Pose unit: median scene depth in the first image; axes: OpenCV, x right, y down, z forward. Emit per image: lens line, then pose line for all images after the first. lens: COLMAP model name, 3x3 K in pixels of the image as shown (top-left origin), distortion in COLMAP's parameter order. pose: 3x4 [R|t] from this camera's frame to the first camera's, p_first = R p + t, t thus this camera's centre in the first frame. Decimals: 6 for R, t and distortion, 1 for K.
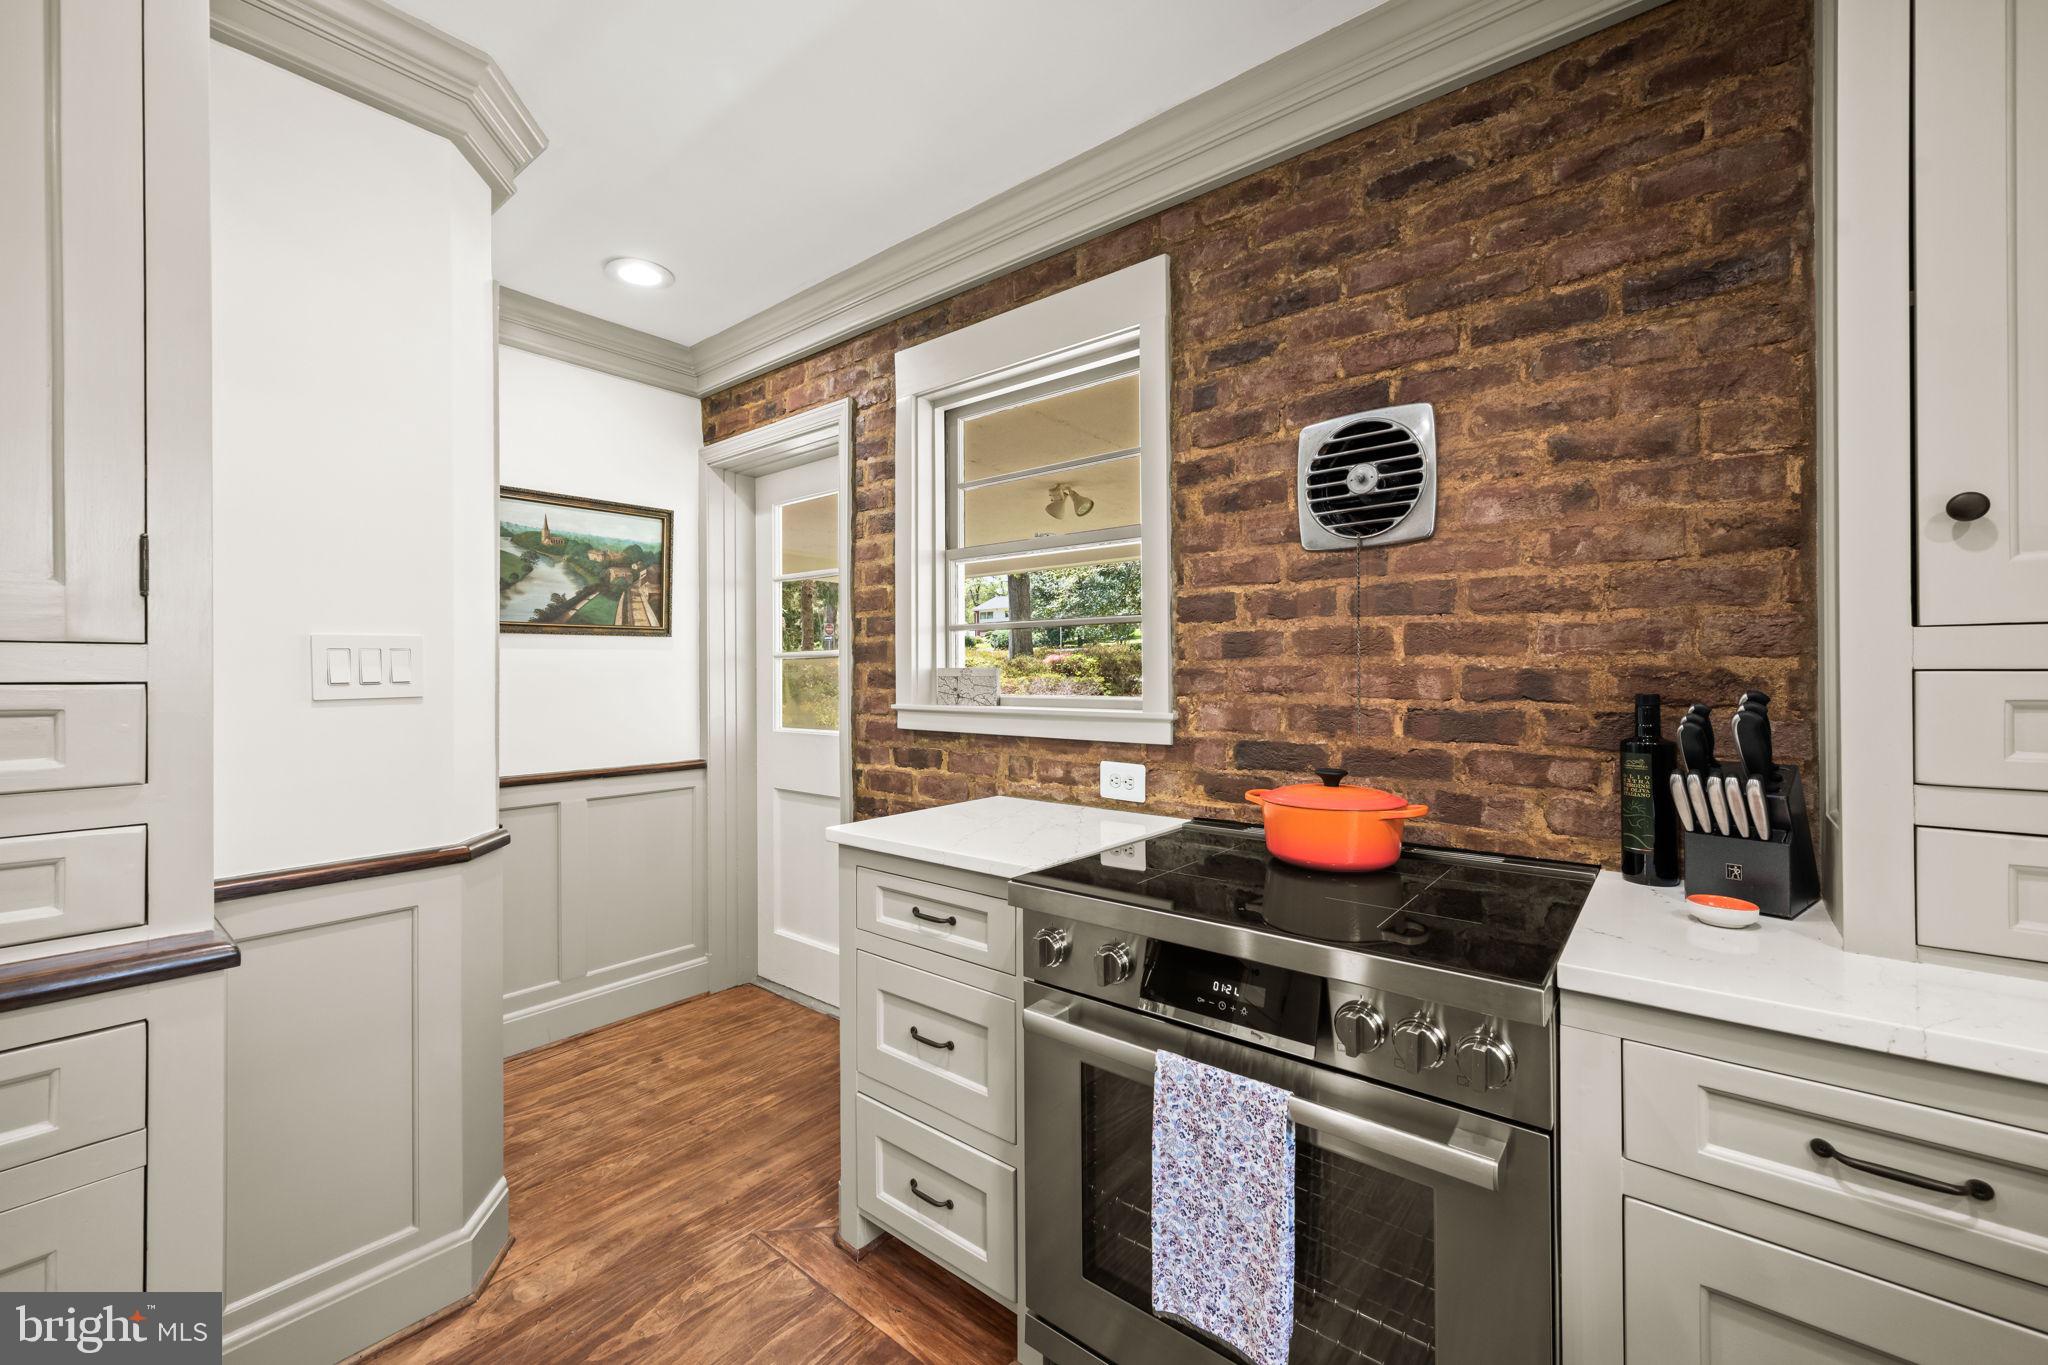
lens RADIAL K [[824.5, 0, 1020.9], [0, 824.5, 675.3], [0, 0, 1]] dist [0.004581, 0.000236]
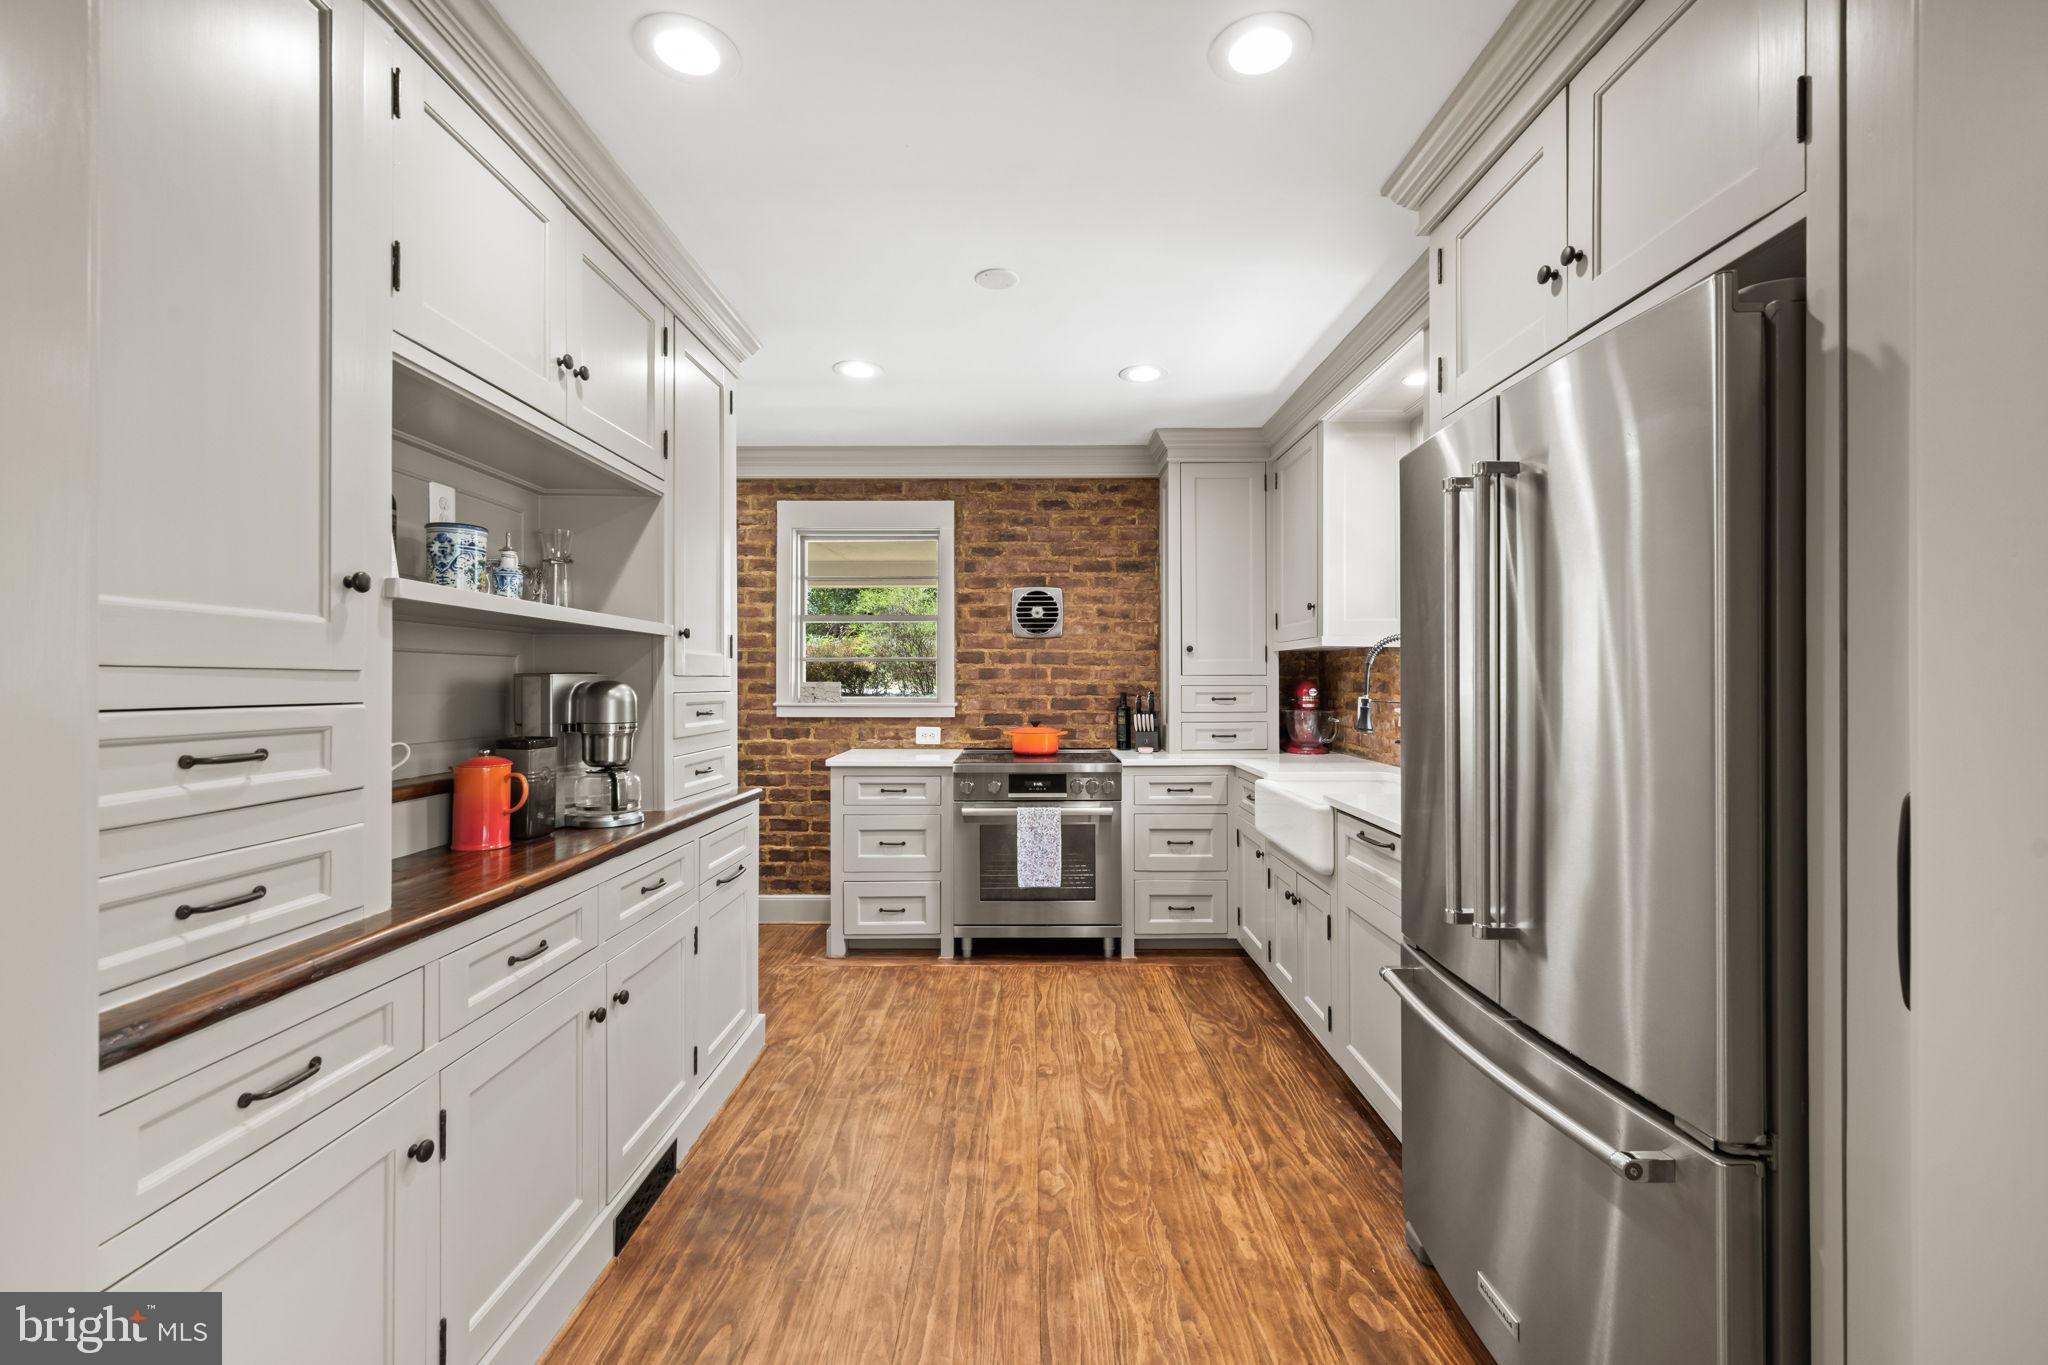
lens RADIAL K [[824.5, 0, 1027.3], [0, 824.5, 681.7], [0, 0, 1]] dist [0.004581, 0.000236]
pose [[0.783552, 0.002401, 0.621322, -1.230197], [-0.000900, 0.999996, -0.002729, -0.007883], [-0.621326, 0.001579, 0.783551, -1.032553]]
